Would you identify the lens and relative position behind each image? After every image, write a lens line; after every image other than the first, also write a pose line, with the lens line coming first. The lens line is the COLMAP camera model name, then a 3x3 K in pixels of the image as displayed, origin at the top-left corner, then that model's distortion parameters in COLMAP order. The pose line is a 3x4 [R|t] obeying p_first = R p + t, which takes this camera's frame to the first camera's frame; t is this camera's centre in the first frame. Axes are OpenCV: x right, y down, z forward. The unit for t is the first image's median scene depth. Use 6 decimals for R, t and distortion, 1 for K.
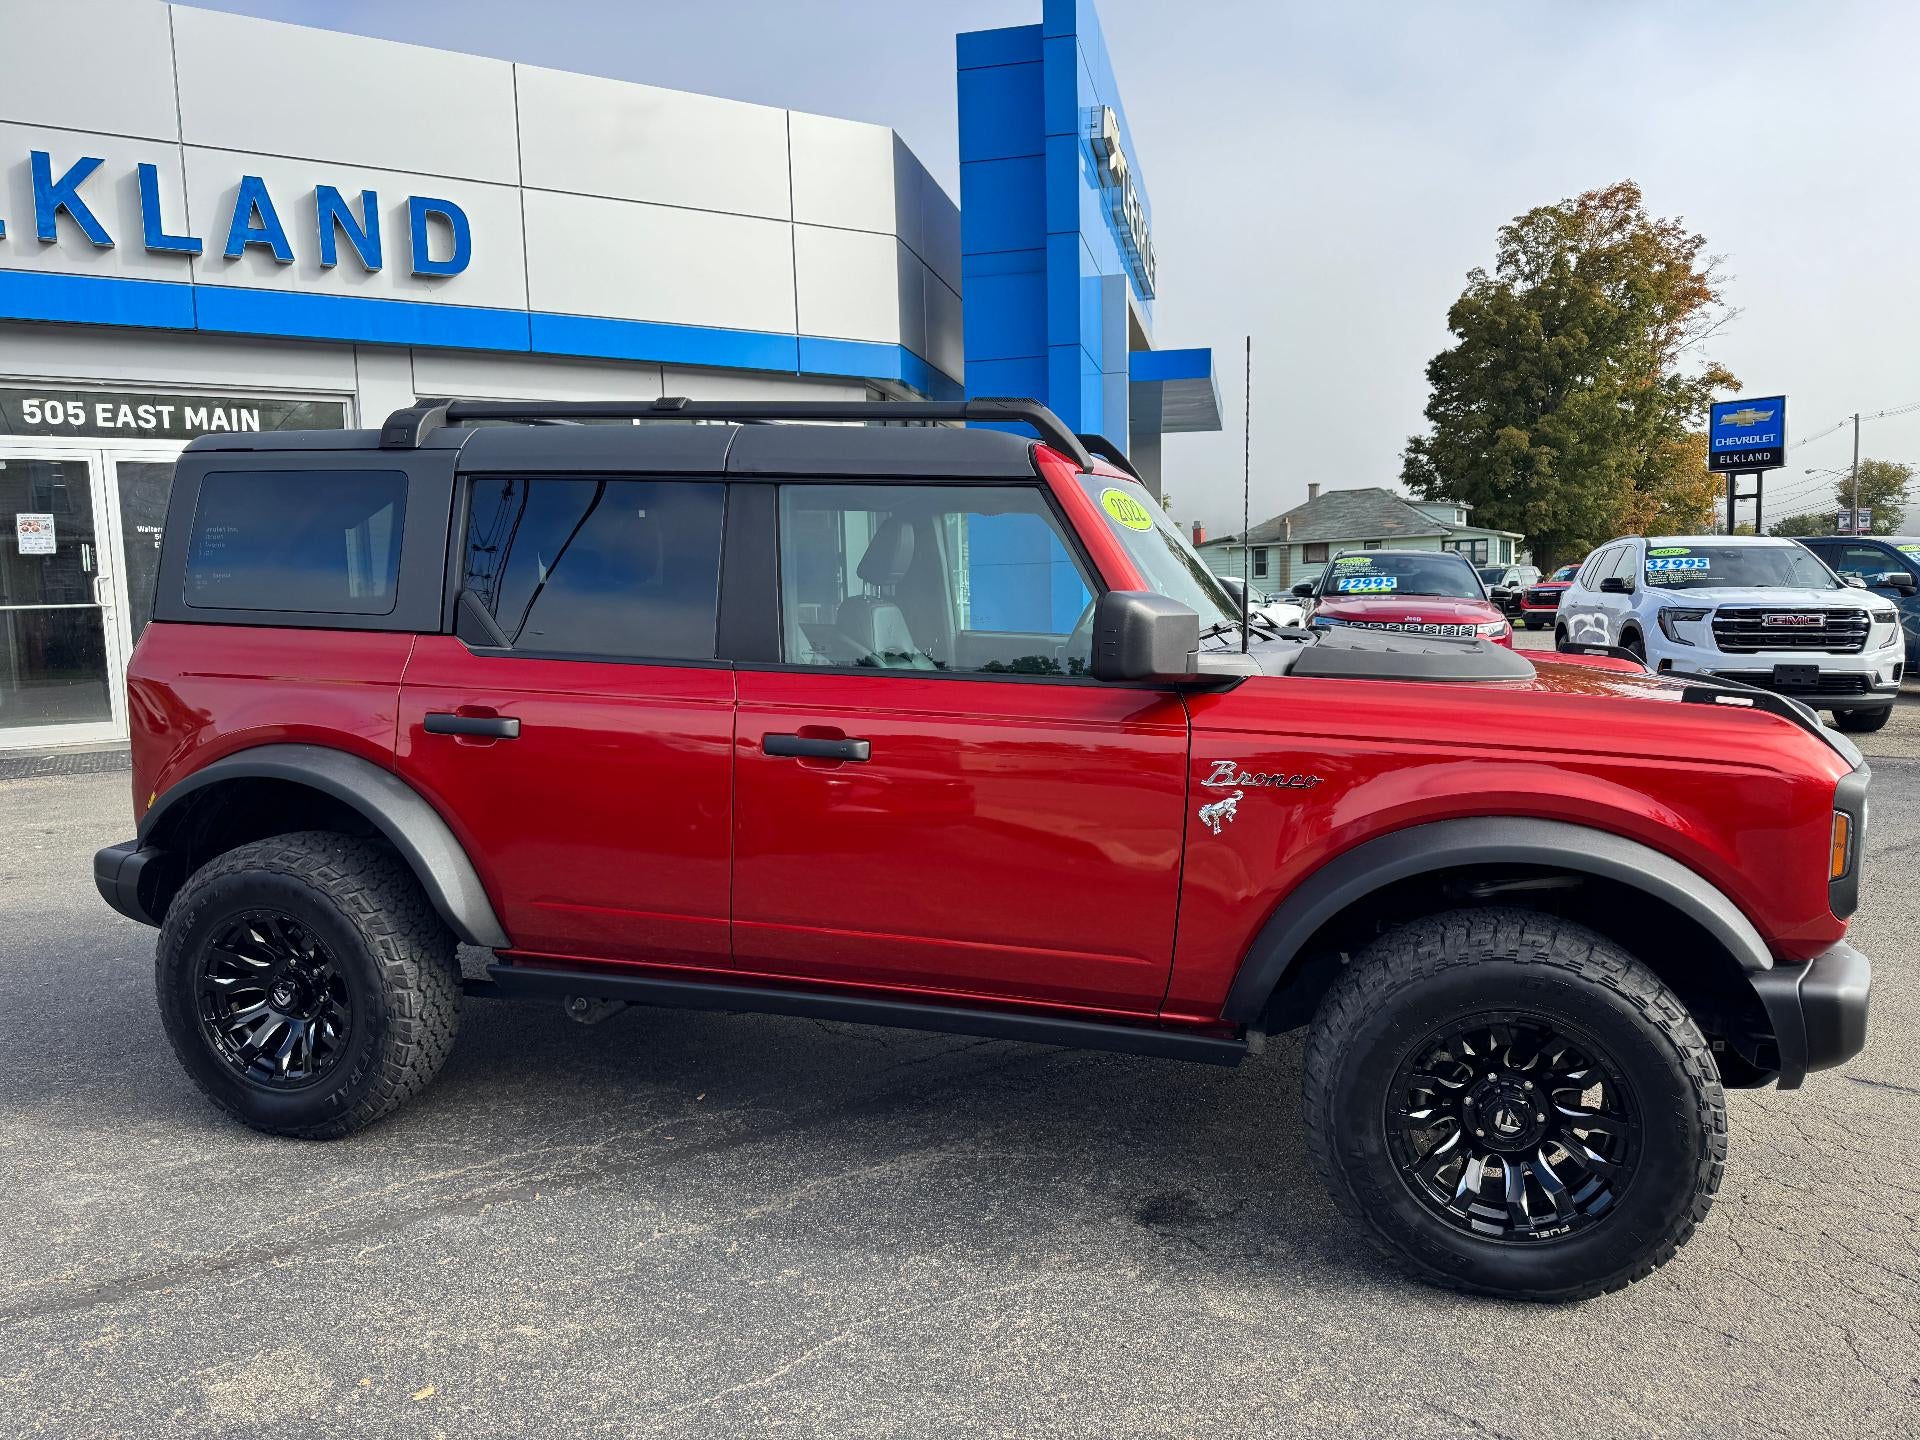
lens RADIAL K [[1359.6, 0, 948.2], [0, 1359.6, 719.7], [0, 0, 1]] dist [0.035293, -0.044416]
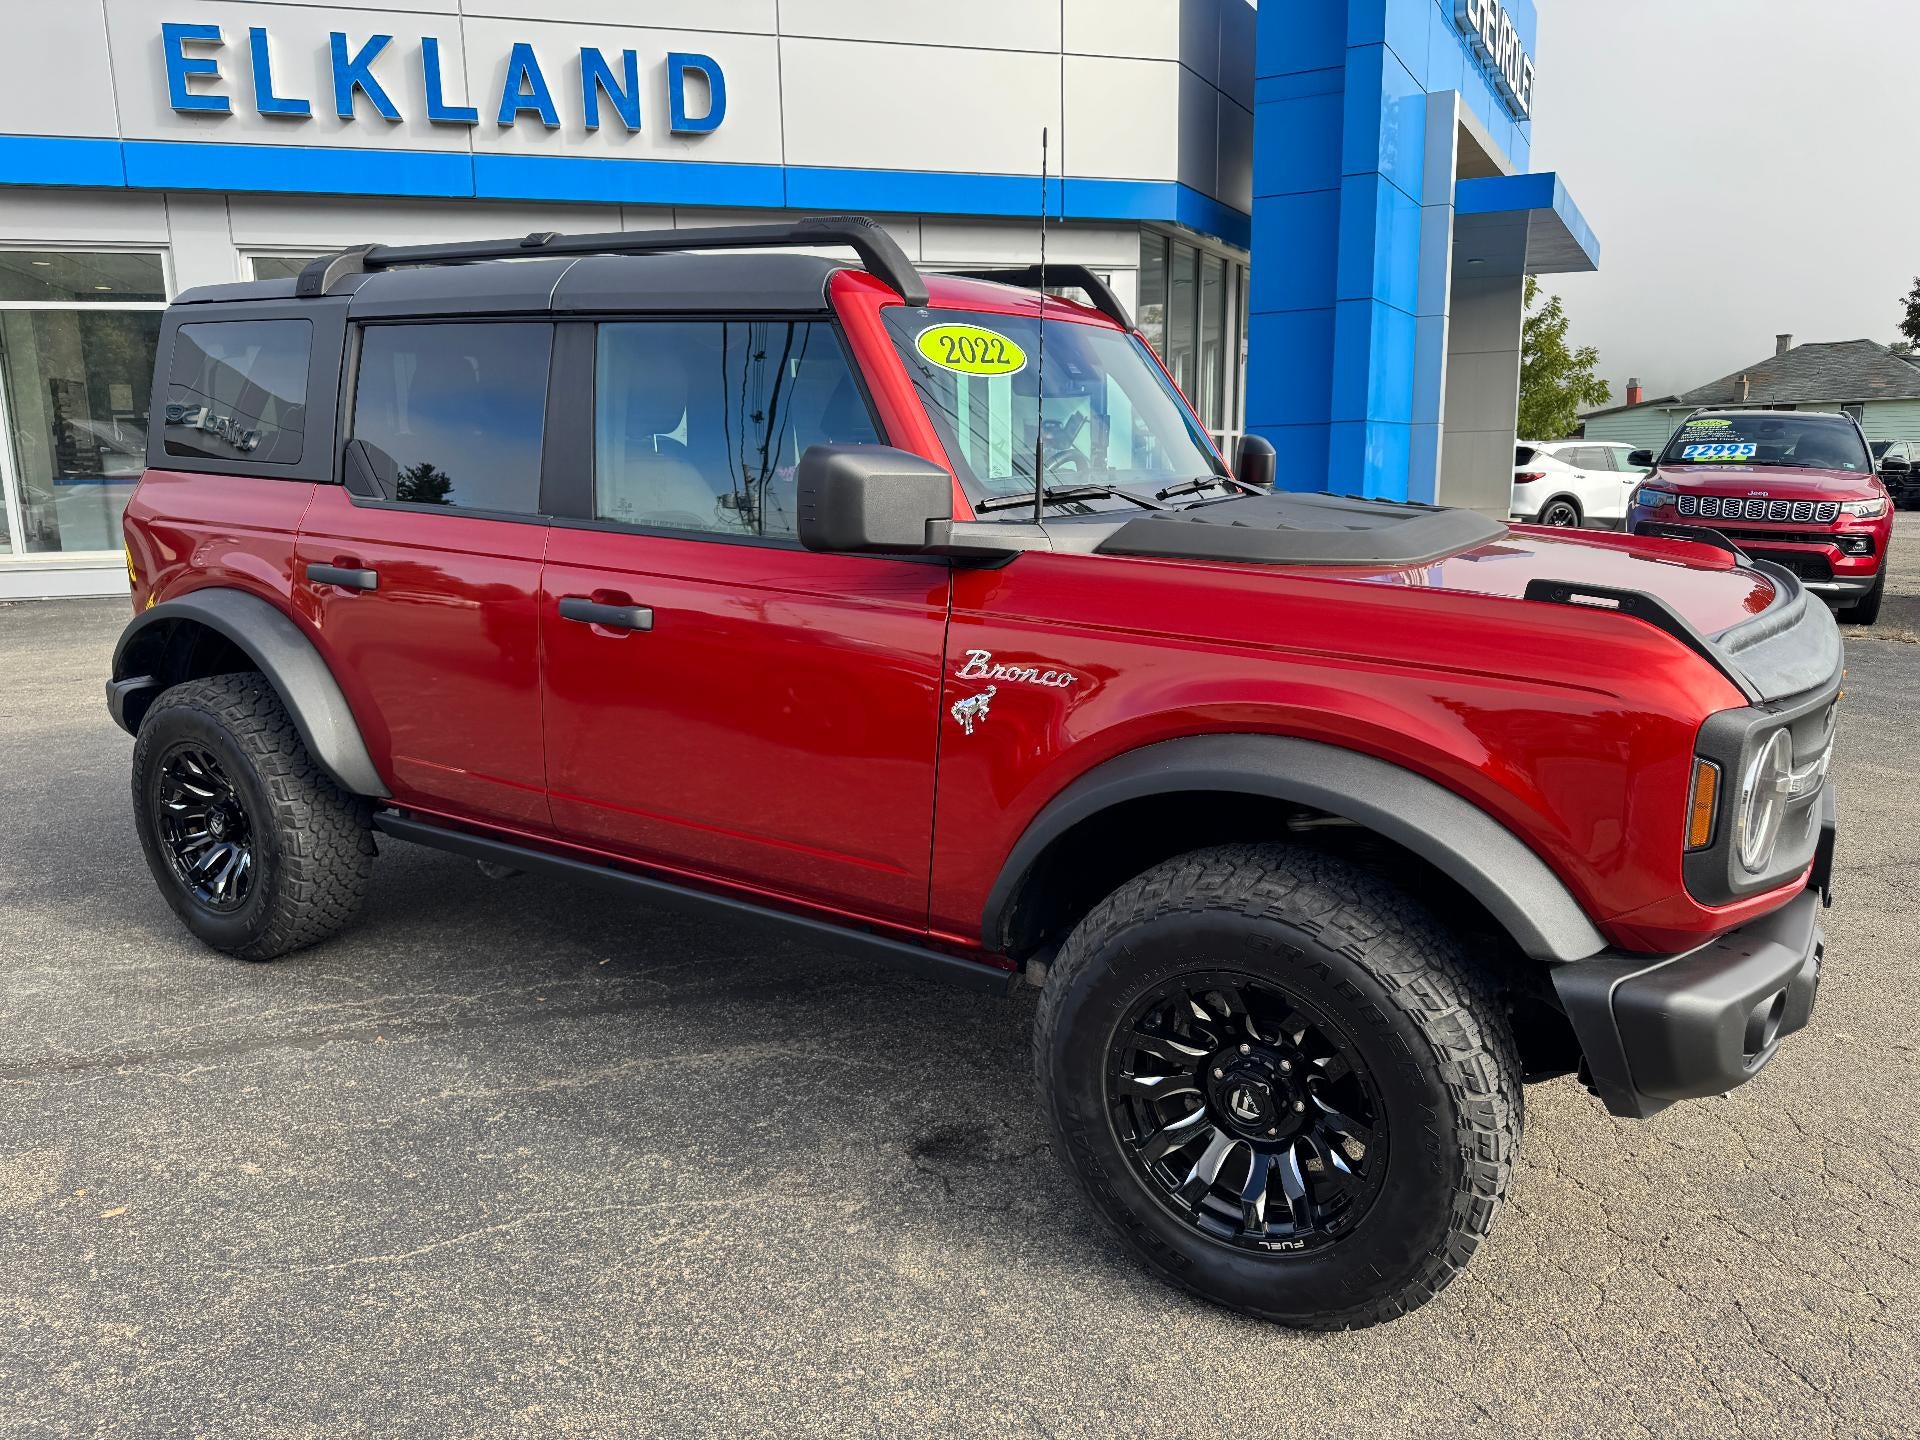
lens RADIAL K [[1359.6, 0, 955.0], [0, 1359.6, 711.6], [0, 0, 1]] dist [0.035293, -0.044416]
pose [[0.959744, 0.062549, -0.273823, 0.128161], [-0.037294, 0.994635, 0.096490, -0.003666], [0.278389, -0.082393, 0.956928, 0.053959]]
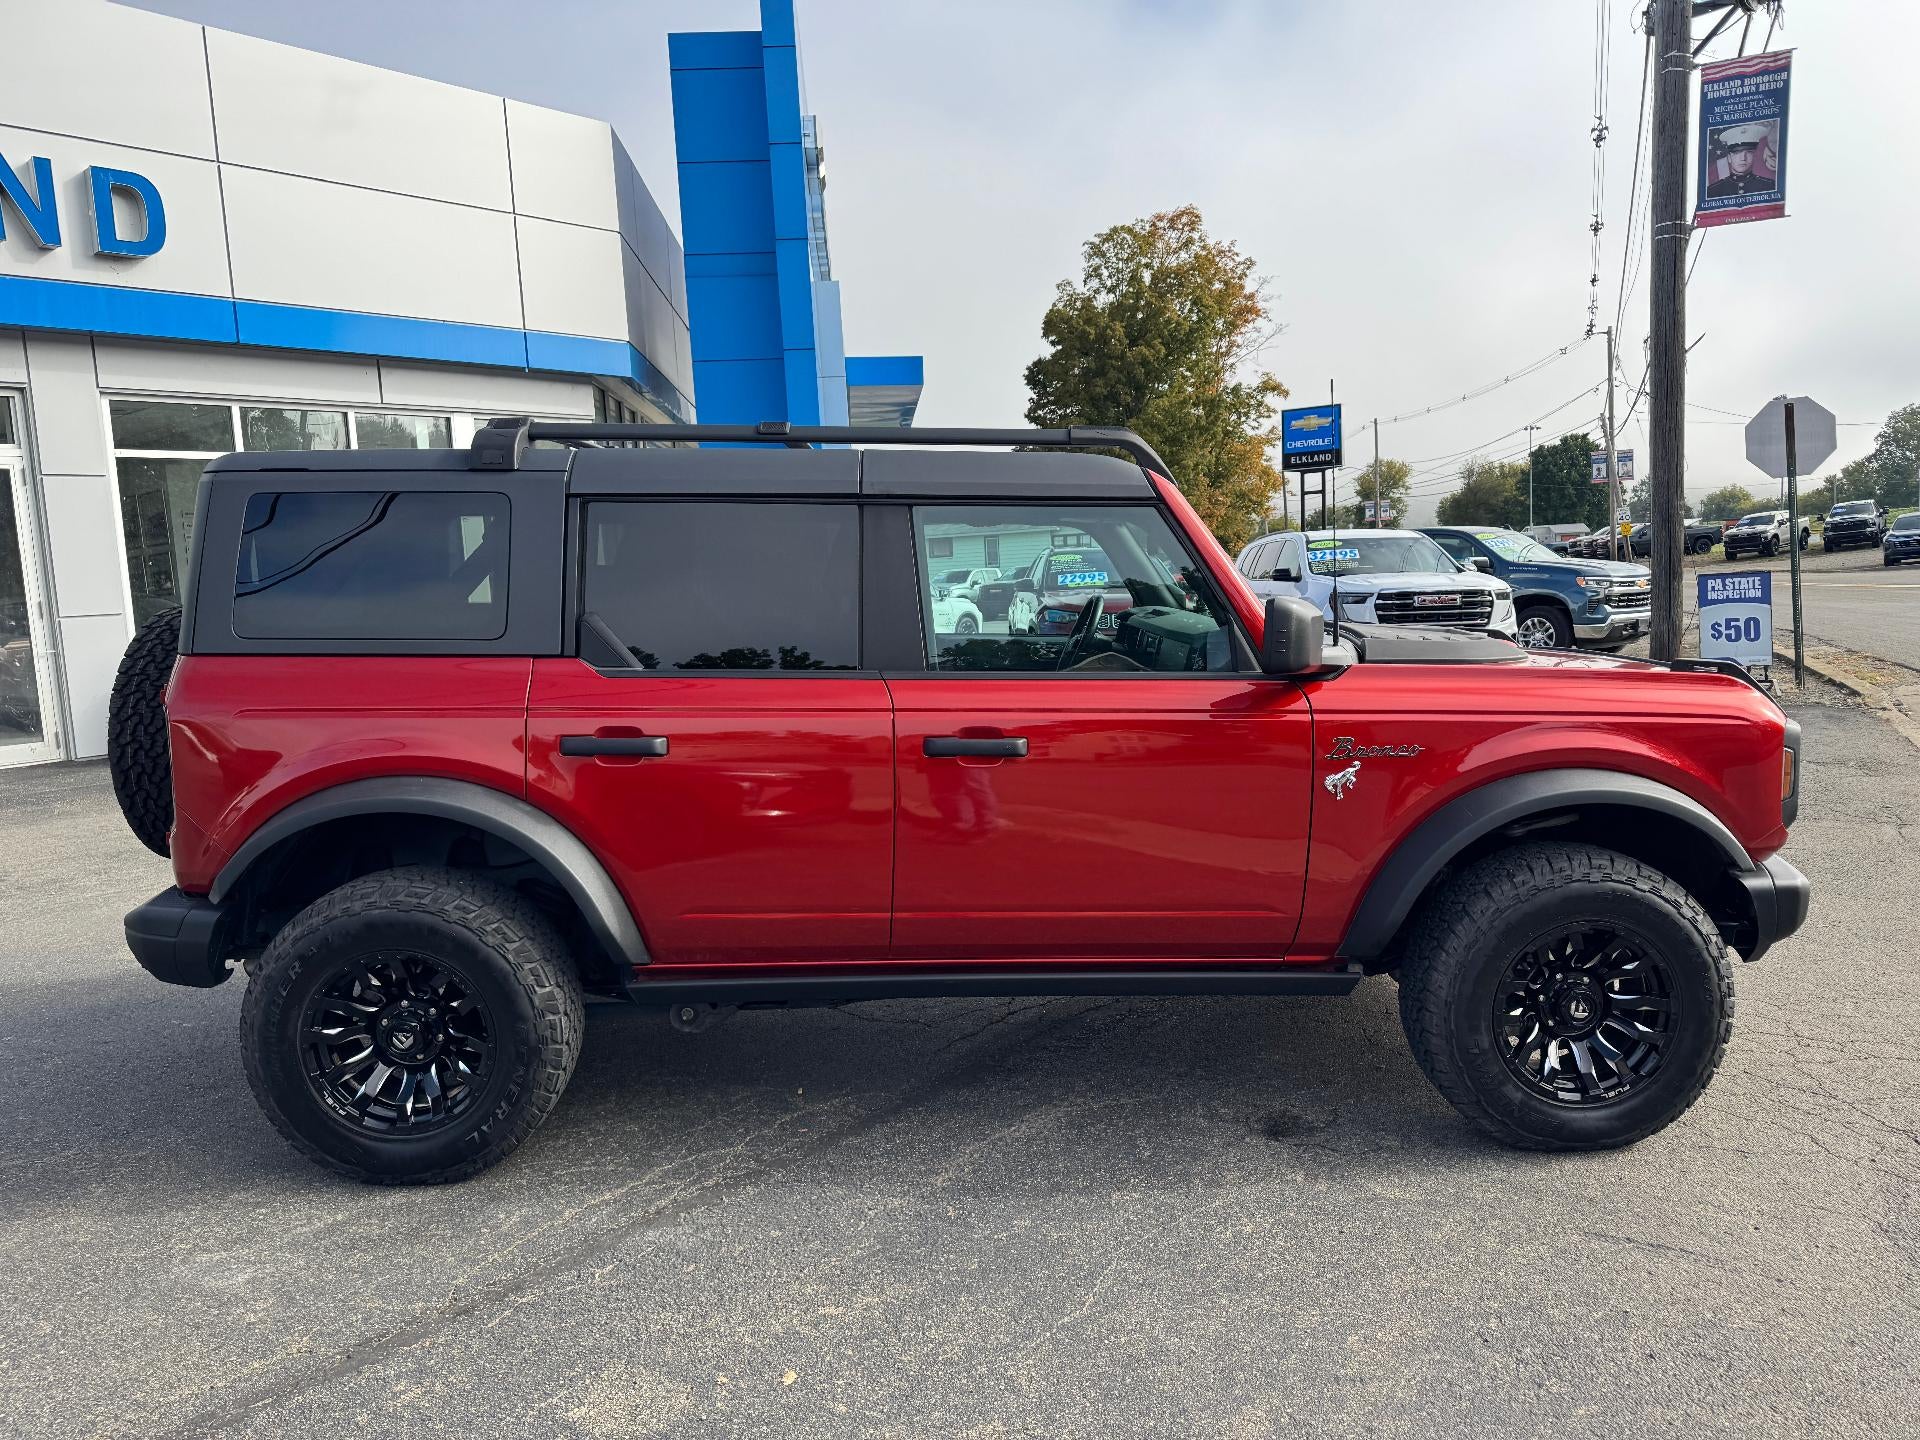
lens RADIAL K [[1359.6, 0, 962.0], [0, 1359.6, 719.8], [0, 0, 1]] dist [0.035293, -0.044416]
pose [[0.956302, -0.052496, 0.287629, -0.137190], [0.051548, 0.998611, 0.010875, -0.004535], [-0.287801, 0.004427, 0.957680, -0.012518]]
